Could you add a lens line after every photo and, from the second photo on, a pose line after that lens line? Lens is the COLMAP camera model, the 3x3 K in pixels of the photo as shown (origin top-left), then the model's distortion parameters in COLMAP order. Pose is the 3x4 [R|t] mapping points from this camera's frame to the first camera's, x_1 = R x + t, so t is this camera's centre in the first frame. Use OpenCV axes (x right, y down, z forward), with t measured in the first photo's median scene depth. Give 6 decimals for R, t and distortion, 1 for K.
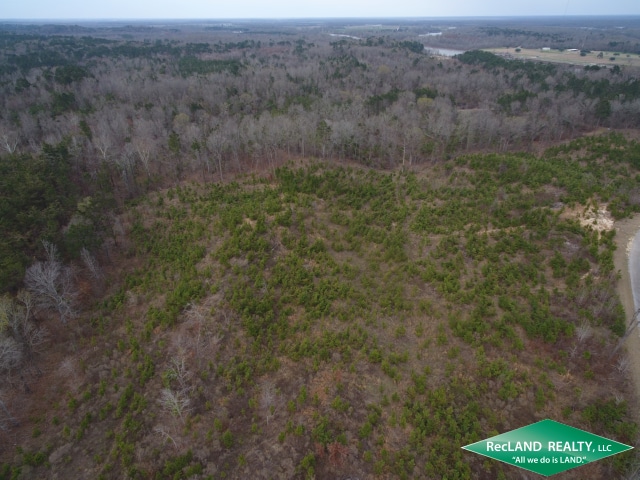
lens RADIAL K [[374.0, 0, 320.4], [0, 374.0, 231.1], [0, 0, 1]] dist [0.001863, 0.000013]
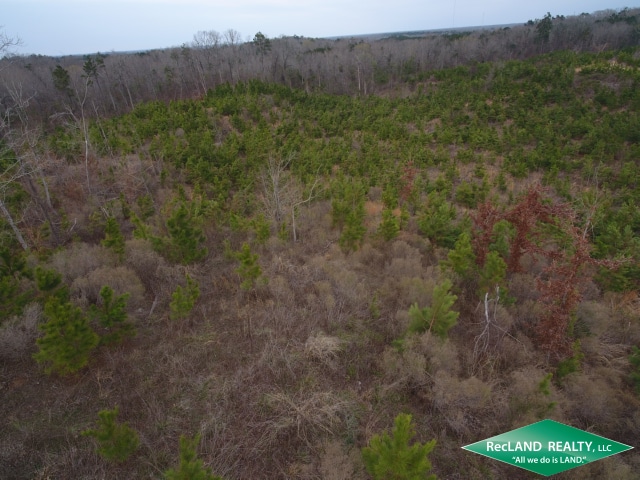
lens RADIAL K [[374.0, 0, 320.4], [0, 374.0, 231.1], [0, 0, 1]] dist [0.001863, 0.000013]
pose [[0.974909, -0.151235, 0.163343, -0.075950], [0.159162, 0.986577, -0.036511, 0.226473], [-0.155629, 0.061593, 0.985893, 0.279327]]
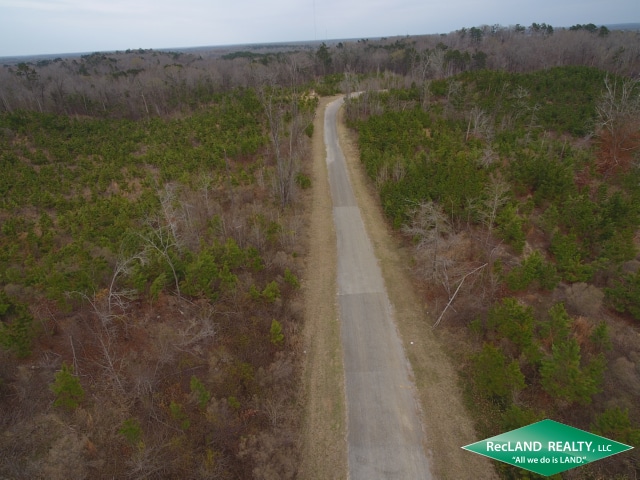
lens RADIAL K [[374.0, 0, 320.4], [0, 374.0, 231.1], [0, 0, 1]] dist [0.001863, 0.000013]
pose [[0.866728, -0.259914, 0.425709, 0.171999], [0.284881, 0.958549, 0.005230, 0.327759], [-0.409422, 0.116743, 0.904845, 0.008132]]
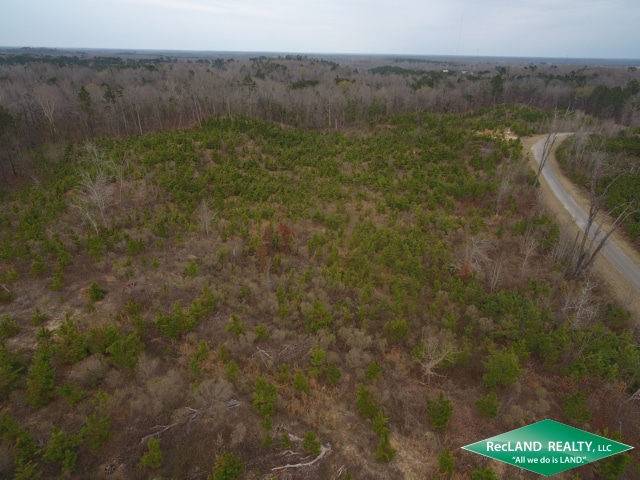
lens RADIAL K [[374.0, 0, 320.4], [0, 374.0, 231.1], [0, 0, 1]] dist [0.001863, 0.000013]
pose [[0.980763, -0.064699, 0.184170, -0.016667], [0.077881, 0.994825, -0.065257, 0.254040], [-0.178995, 0.078345, 0.980726, 0.026826]]
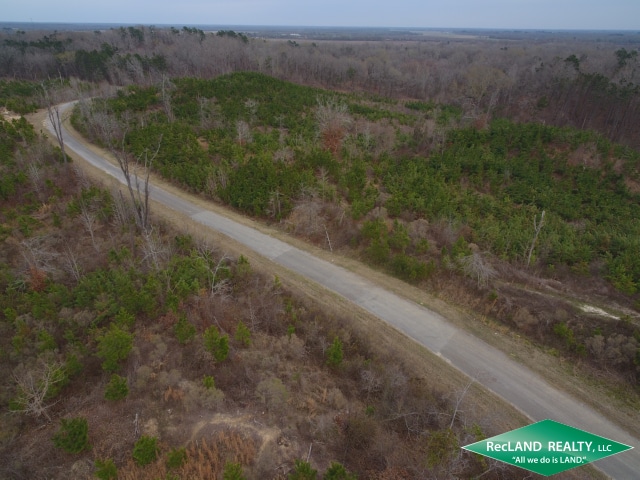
lens RADIAL K [[374.0, 0, 320.4], [0, 374.0, 231.1], [0, 0, 1]] dist [0.001863, 0.000013]
pose [[0.243622, -0.461761, 0.852892, -0.003820], [0.471187, 0.824985, 0.312061, 0.260581], [-0.847721, 0.325847, 0.418560, 0.016705]]
